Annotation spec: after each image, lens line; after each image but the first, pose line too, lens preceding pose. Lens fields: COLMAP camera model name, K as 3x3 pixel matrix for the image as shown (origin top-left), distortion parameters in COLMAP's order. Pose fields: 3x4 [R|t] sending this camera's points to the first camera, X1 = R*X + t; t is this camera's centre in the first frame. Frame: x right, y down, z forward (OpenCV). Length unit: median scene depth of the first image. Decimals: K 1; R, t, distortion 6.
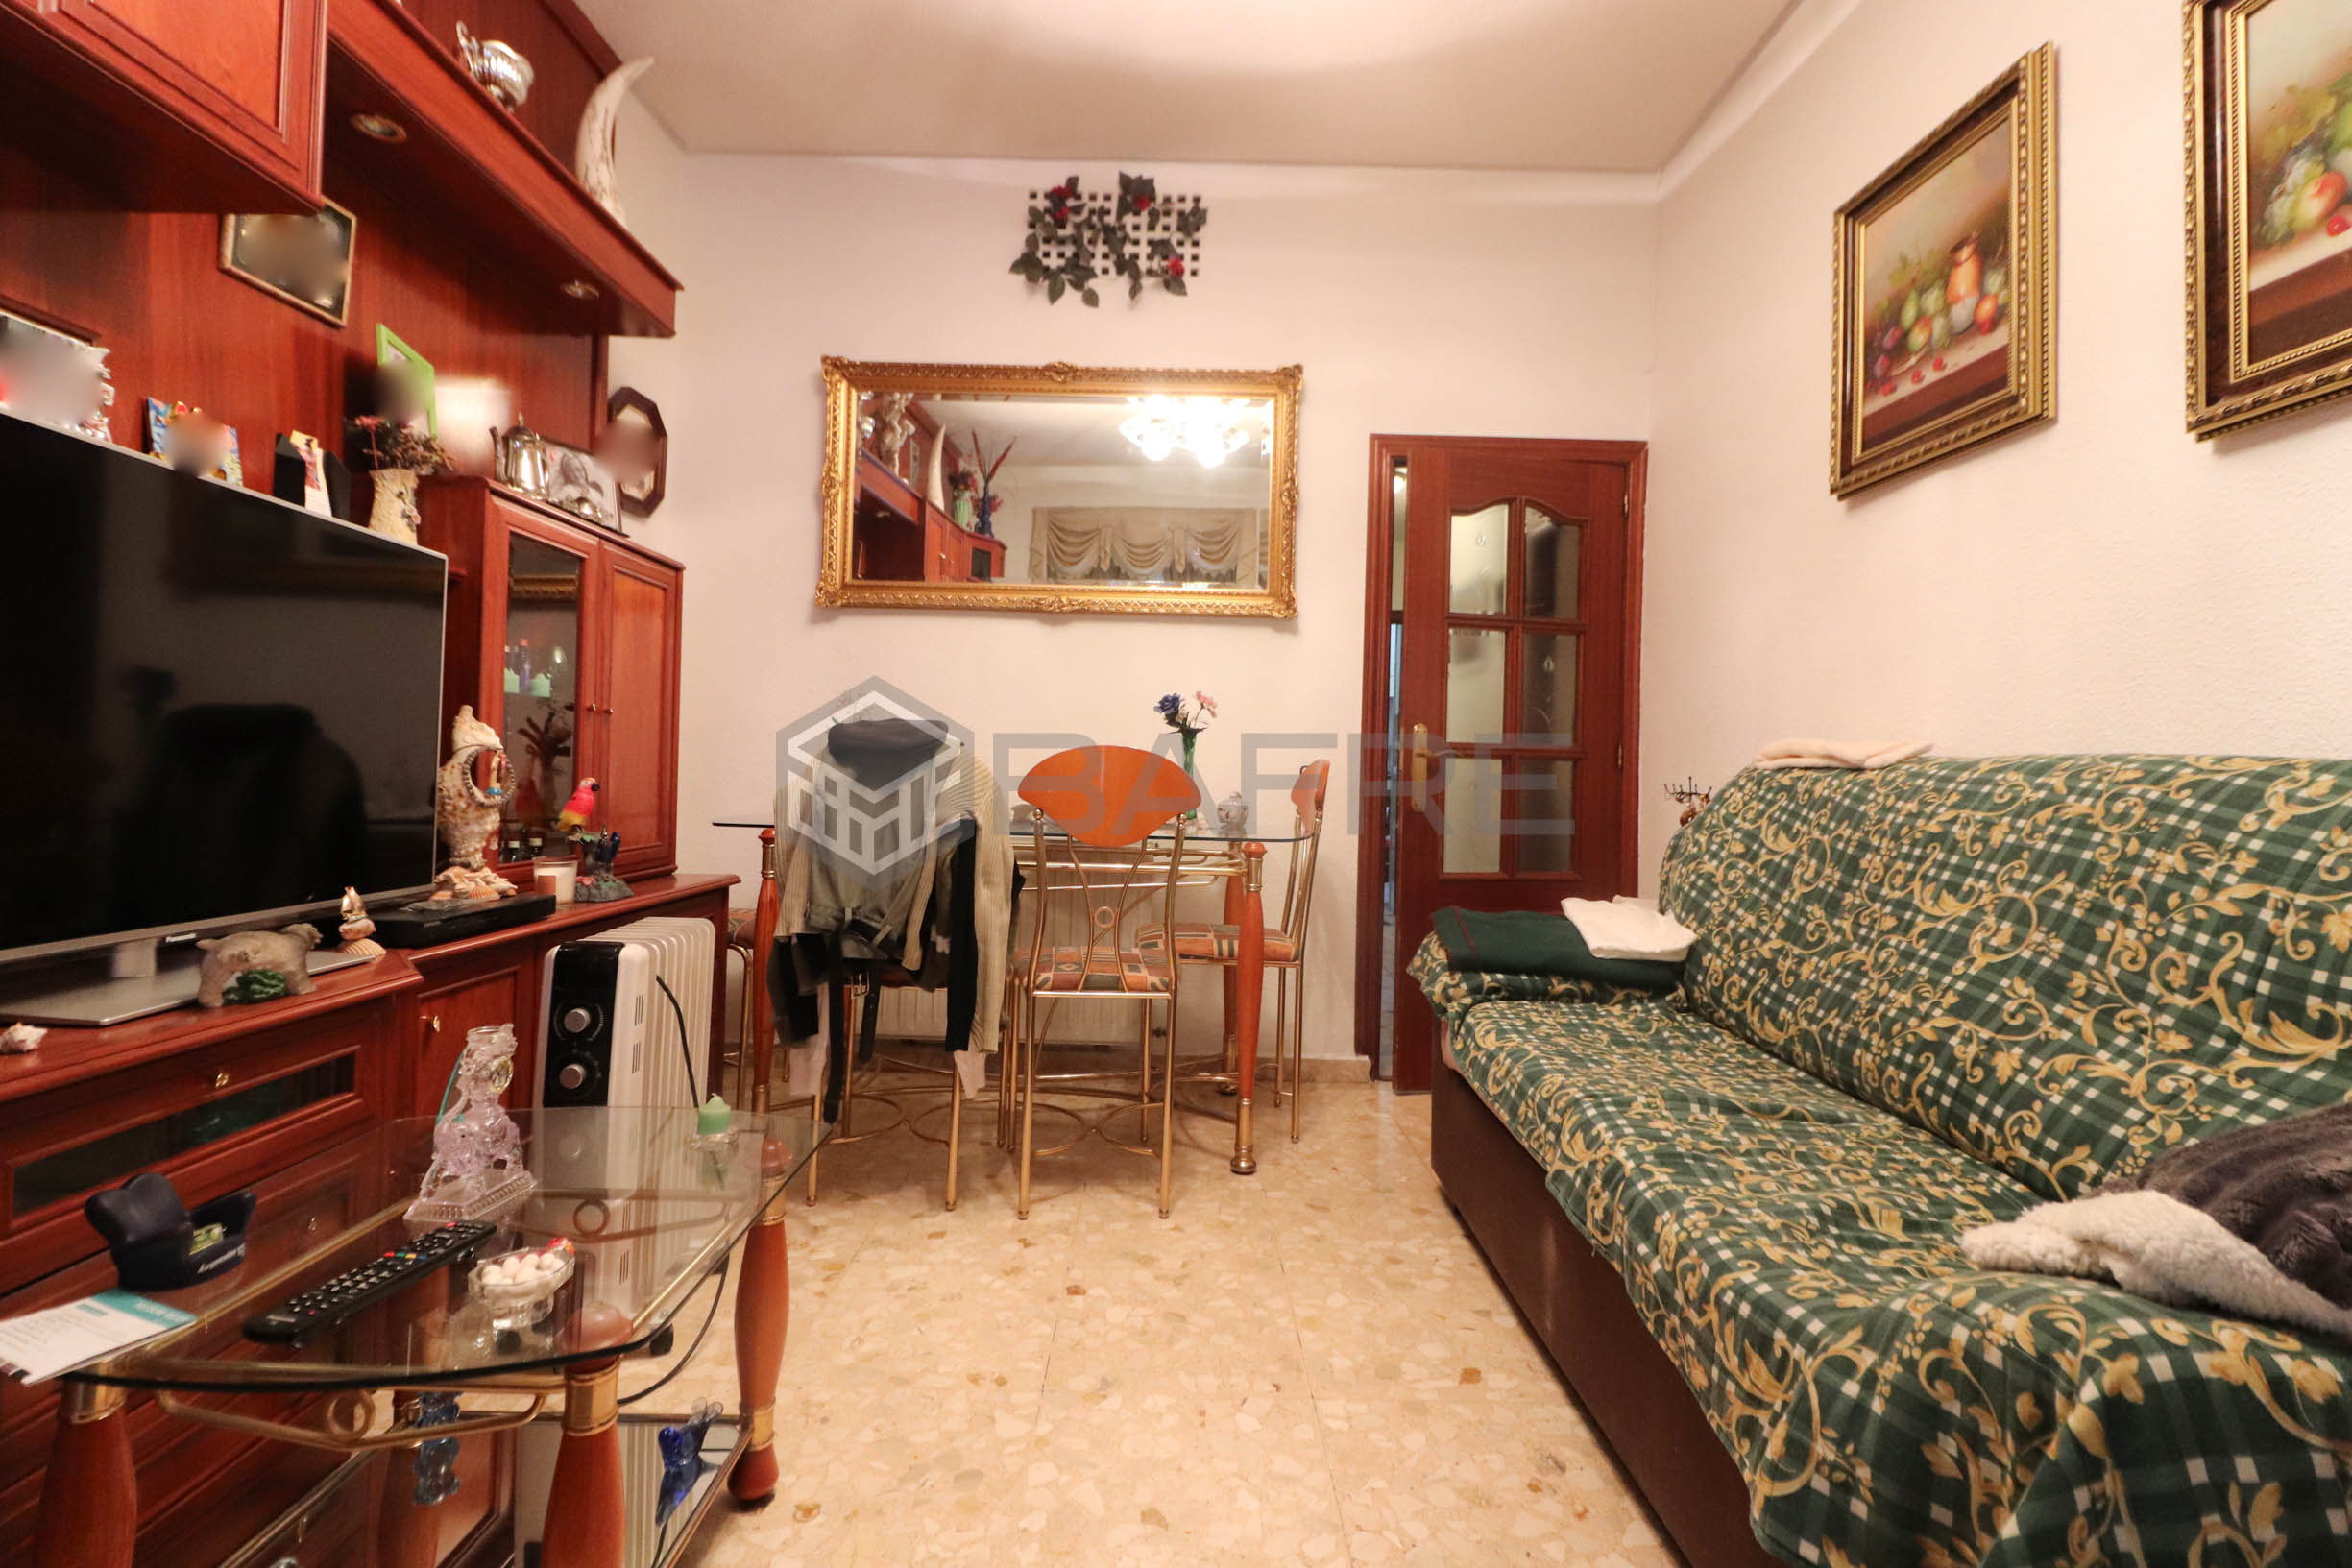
lens RADIAL K [[1106.0, 0, 1187.4], [0, 1106.0, 736.8], [0, 0, 1]] dist [0.017121, -0.014798]
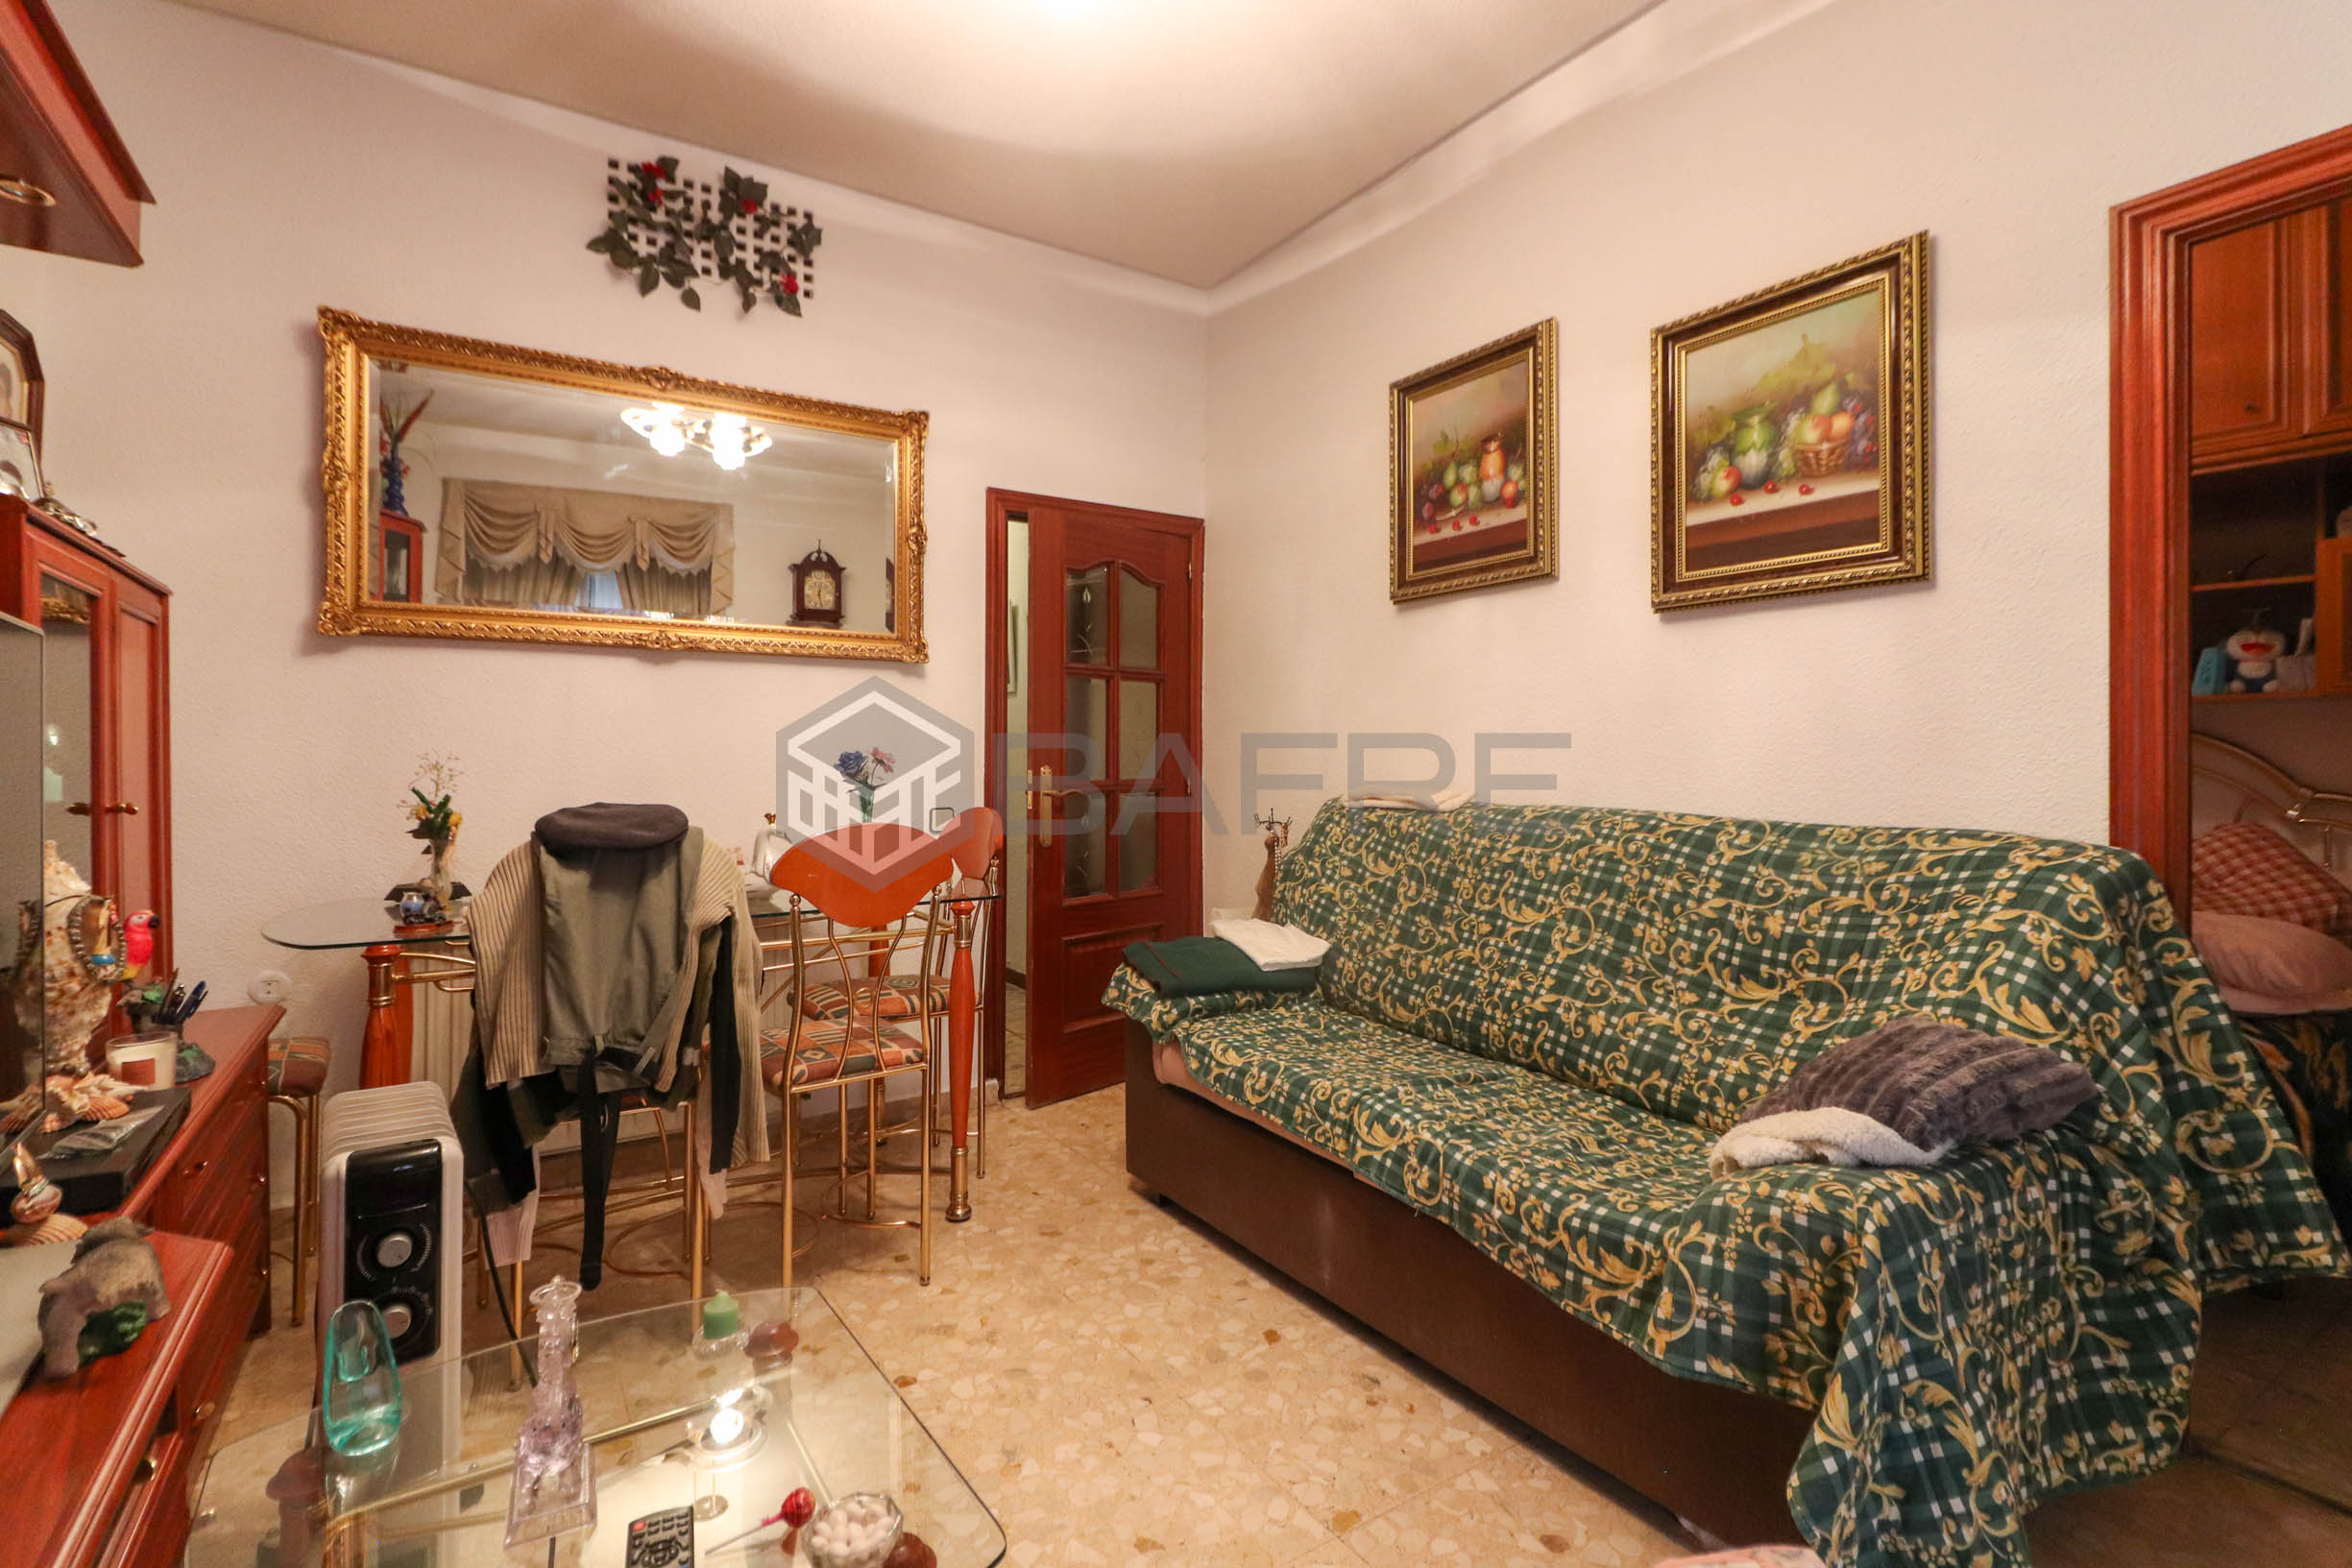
lens RADIAL K [[1106.0, 0, 1187.4], [0, 1106.0, 736.8], [0, 0, 1]] dist [0.017121, -0.014798]
pose [[0.830123, -0.016402, 0.557338, -0.437594], [0.002471, 0.999666, 0.025739, -0.106570], [-0.557574, -0.019989, 0.829886, 0.038720]]
